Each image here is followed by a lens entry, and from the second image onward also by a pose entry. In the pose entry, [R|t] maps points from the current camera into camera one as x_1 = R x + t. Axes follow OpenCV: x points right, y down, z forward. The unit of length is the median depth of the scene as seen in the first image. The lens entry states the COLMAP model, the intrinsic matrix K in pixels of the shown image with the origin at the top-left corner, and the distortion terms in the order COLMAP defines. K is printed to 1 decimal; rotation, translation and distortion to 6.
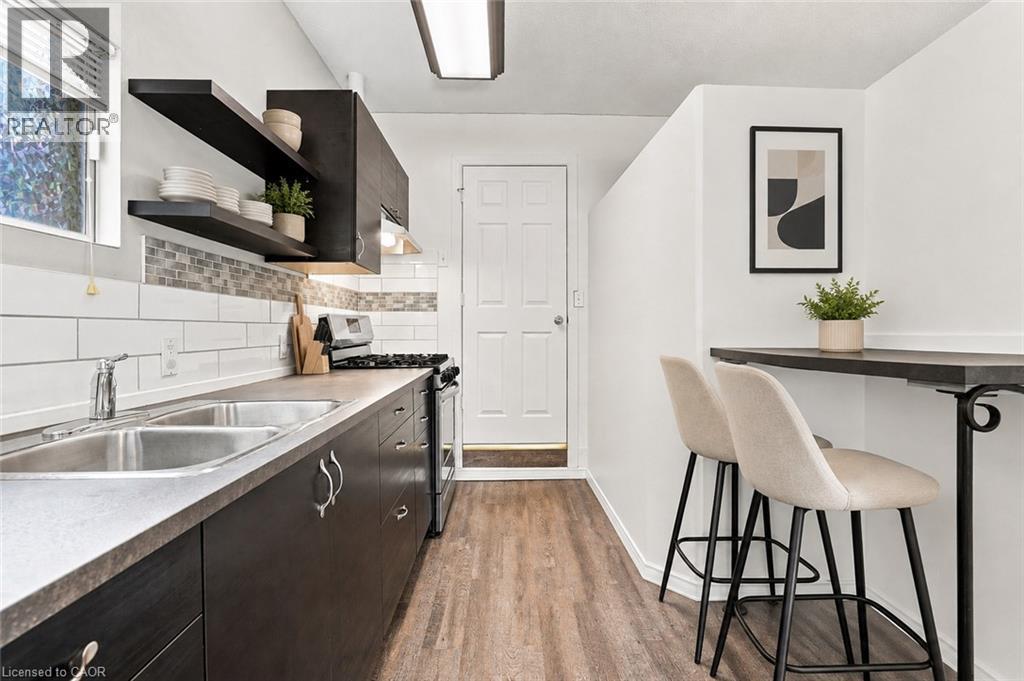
lens RADIAL K [[488.1, 0, 510.0], [0, 488.1, 333.8], [0, 0, 1]] dist [-0.058464, 0.022452]
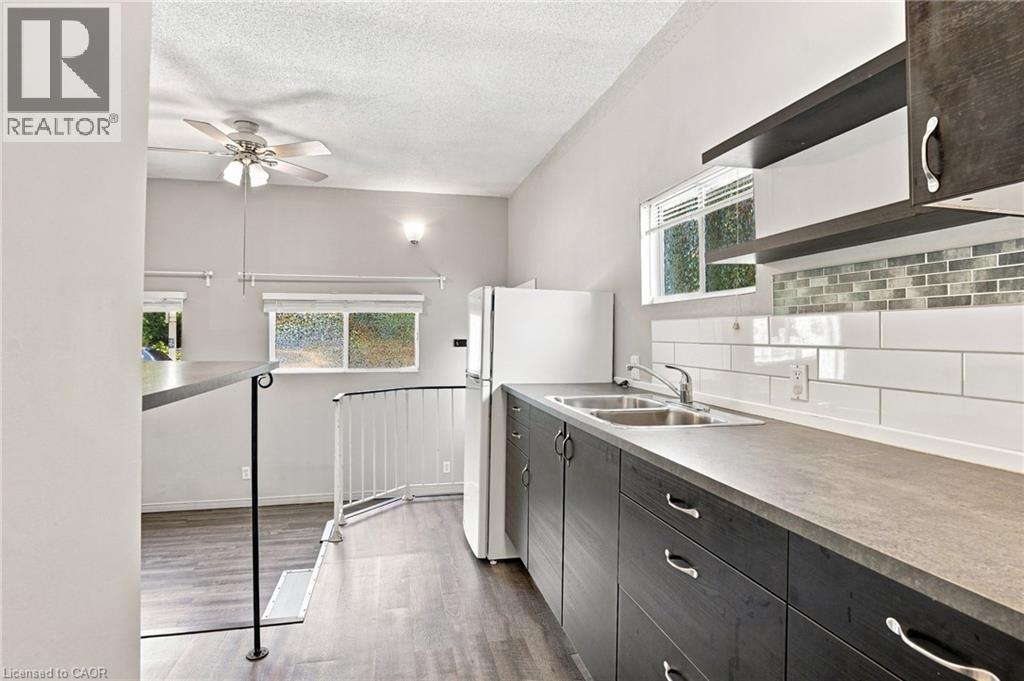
lens RADIAL K [[488.1, 0, 510.0], [0, 488.1, 333.8], [0, 0, 1]] dist [-0.058464, 0.022452]
pose [[-0.974527, 0.009600, -0.224065, 0.121822], [0.007586, 0.999923, 0.009848, -0.065215], [0.224142, 0.007897, -0.974525, 1.709136]]
